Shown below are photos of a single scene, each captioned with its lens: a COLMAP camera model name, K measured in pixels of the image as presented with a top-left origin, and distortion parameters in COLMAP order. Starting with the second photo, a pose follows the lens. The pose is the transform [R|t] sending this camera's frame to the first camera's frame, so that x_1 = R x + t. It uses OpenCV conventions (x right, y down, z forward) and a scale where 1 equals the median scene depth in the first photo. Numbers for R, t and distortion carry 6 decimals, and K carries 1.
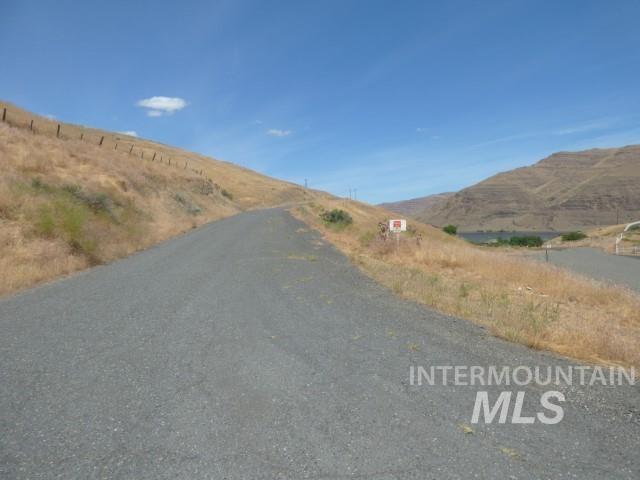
lens RADIAL K [[373.2, 0, 313.1], [0, 373.2, 241.6], [0, 0, 1]] dist [-0.032919, 0.000965]
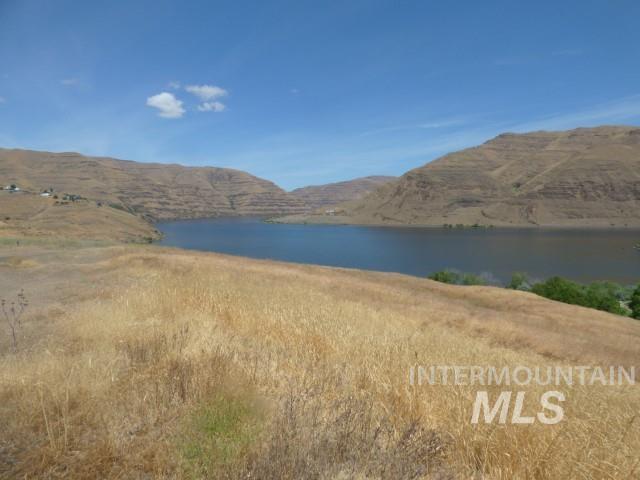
lens RADIAL K [[379.2, 0, 314.7], [0, 379.2, 238.0], [0, 0, 1]] dist [-0.035810, -0.001105]
pose [[0.978730, -0.013345, 0.204717, 0.024385], [0.006520, 0.999401, 0.033979, -0.030494], [-0.205048, -0.031921, 0.978231, 0.291443]]
